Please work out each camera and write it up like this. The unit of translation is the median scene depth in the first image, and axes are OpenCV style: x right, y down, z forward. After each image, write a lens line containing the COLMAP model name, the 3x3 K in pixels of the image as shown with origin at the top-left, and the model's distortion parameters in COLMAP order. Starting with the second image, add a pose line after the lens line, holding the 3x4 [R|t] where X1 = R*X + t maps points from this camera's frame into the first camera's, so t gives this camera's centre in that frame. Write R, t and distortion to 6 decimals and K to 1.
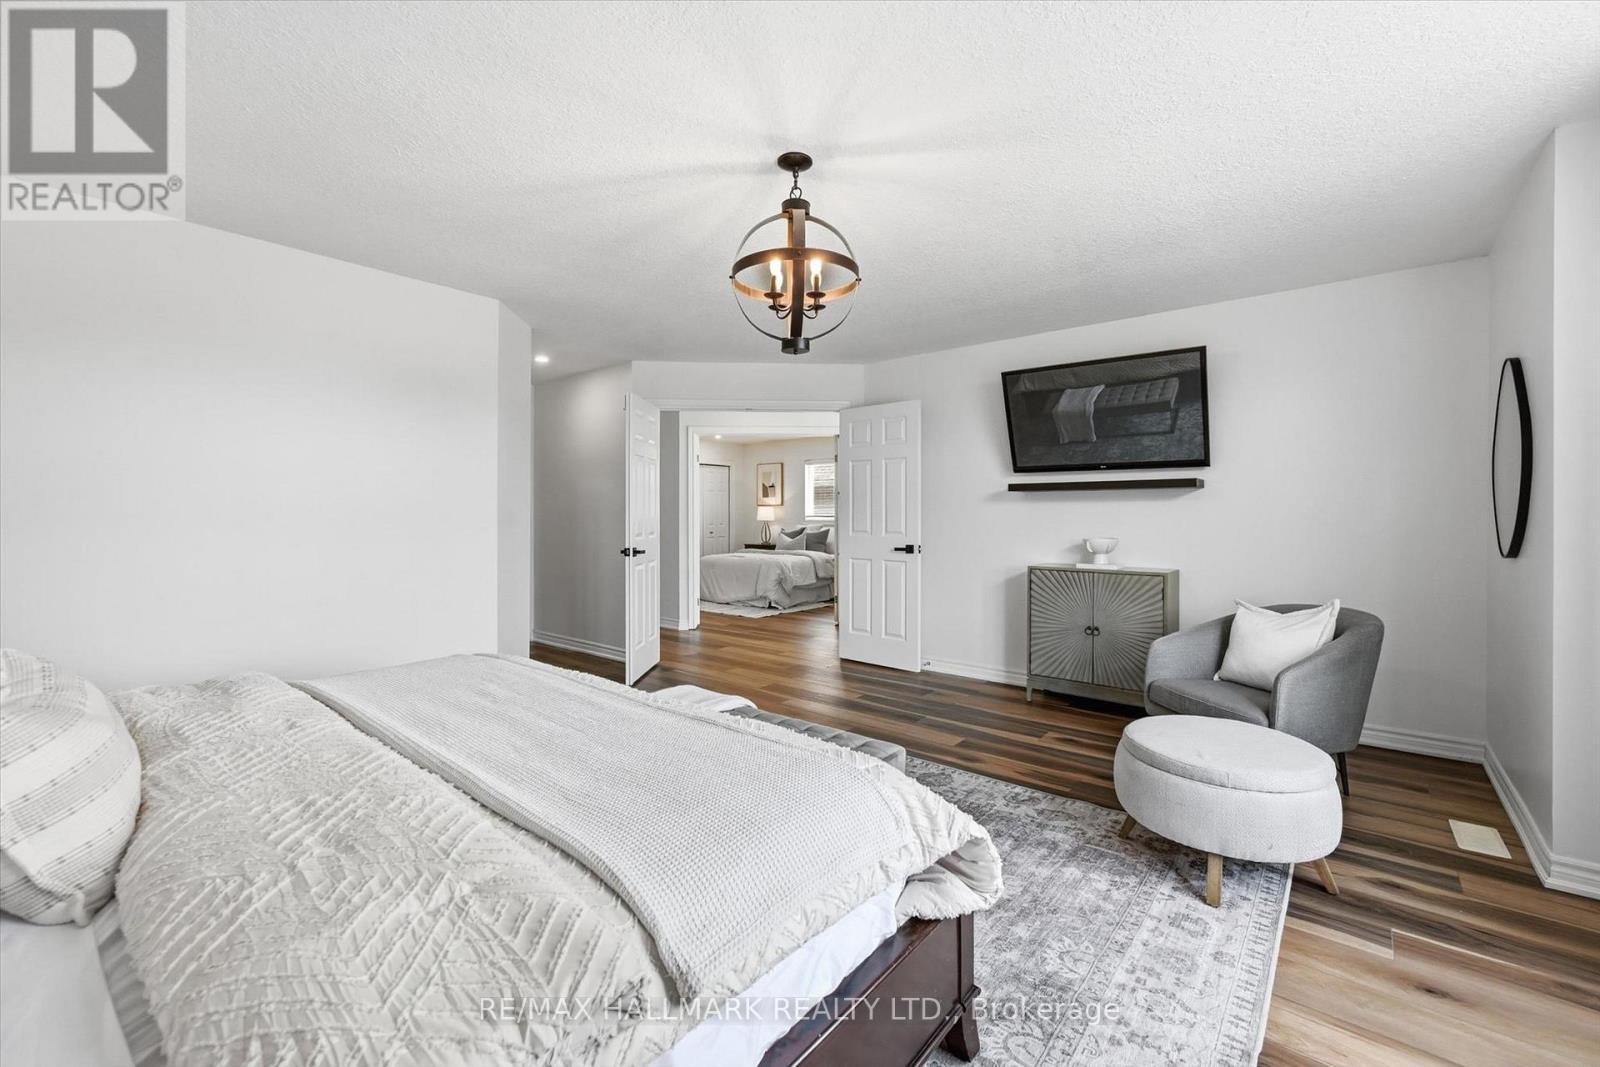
lens RADIAL K [[651.4, 0, 794.6], [0, 651.4, 518.1], [0, 0, 1]] dist [-0.004216, -0.000350]
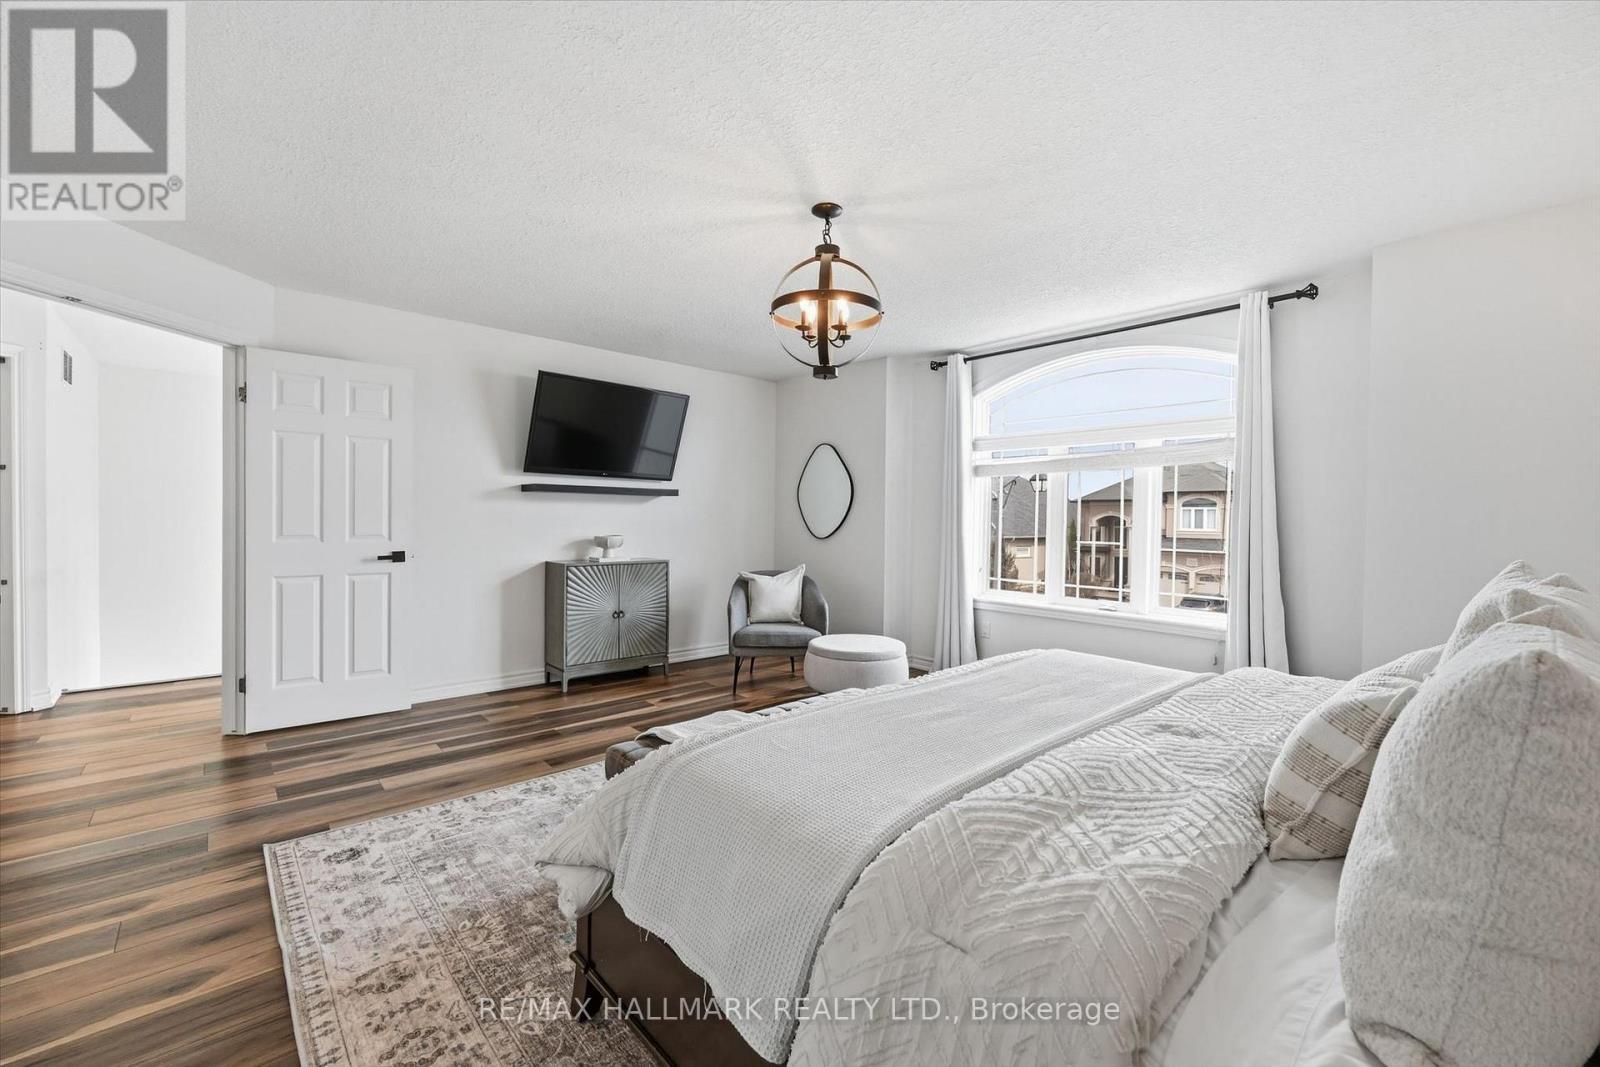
lens RADIAL K [[651.4, 0, 793.5], [0, 651.4, 529.0], [0, 0, 1]] dist [-0.004216, -0.000350]
pose [[0.162374, -0.016384, 0.986593, -0.591629], [-0.005477, 0.999832, 0.017505, -0.002641], [-0.986714, -0.008246, 0.162257, 0.451602]]
